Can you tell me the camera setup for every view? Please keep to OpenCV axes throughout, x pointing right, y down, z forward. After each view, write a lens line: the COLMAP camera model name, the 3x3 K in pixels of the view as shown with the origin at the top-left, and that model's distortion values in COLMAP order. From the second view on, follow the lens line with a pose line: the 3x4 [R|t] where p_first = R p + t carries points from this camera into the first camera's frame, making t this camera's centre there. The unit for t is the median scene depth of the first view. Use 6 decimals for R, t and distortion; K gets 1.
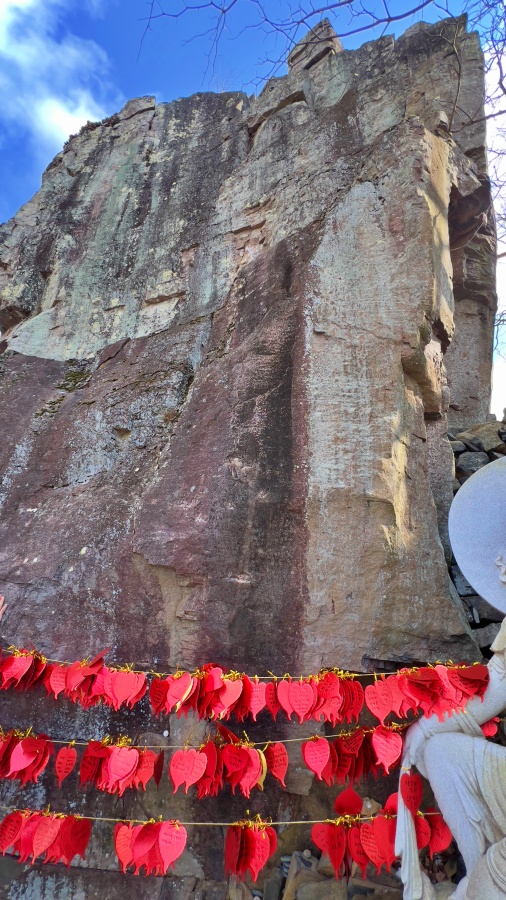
lens RADIAL K [[363.9, 0, 248.4], [0, 363.9, 446.8], [0, 0, 1]] dist [-0.000871, 0.000476]
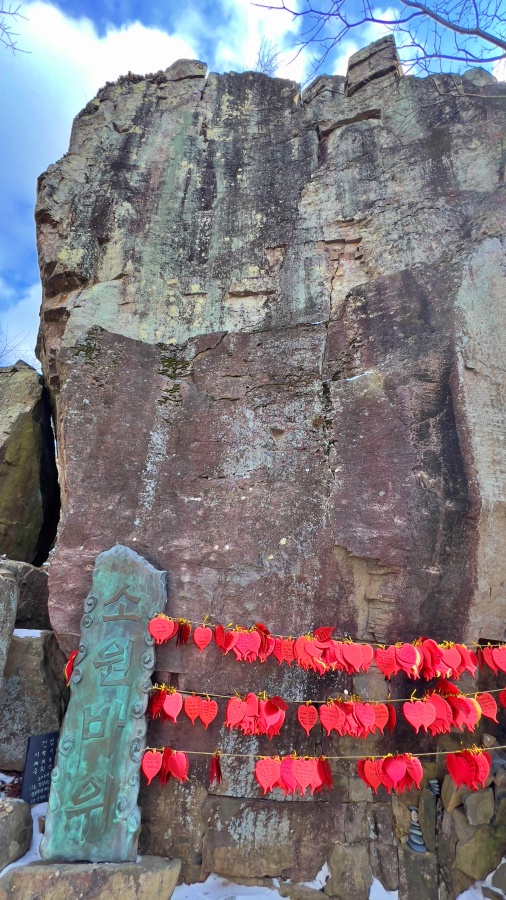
lens RADIAL K [[363.9, 0, 250.0], [0, 363.9, 446.4], [0, 0, 1]] dist [-0.000871, 0.000476]
pose [[0.981310, 0.079507, 0.175239, -0.806311], [-0.089106, 0.994884, 0.047597, -0.056795], [-0.170558, -0.062323, 0.983375, -0.084419]]
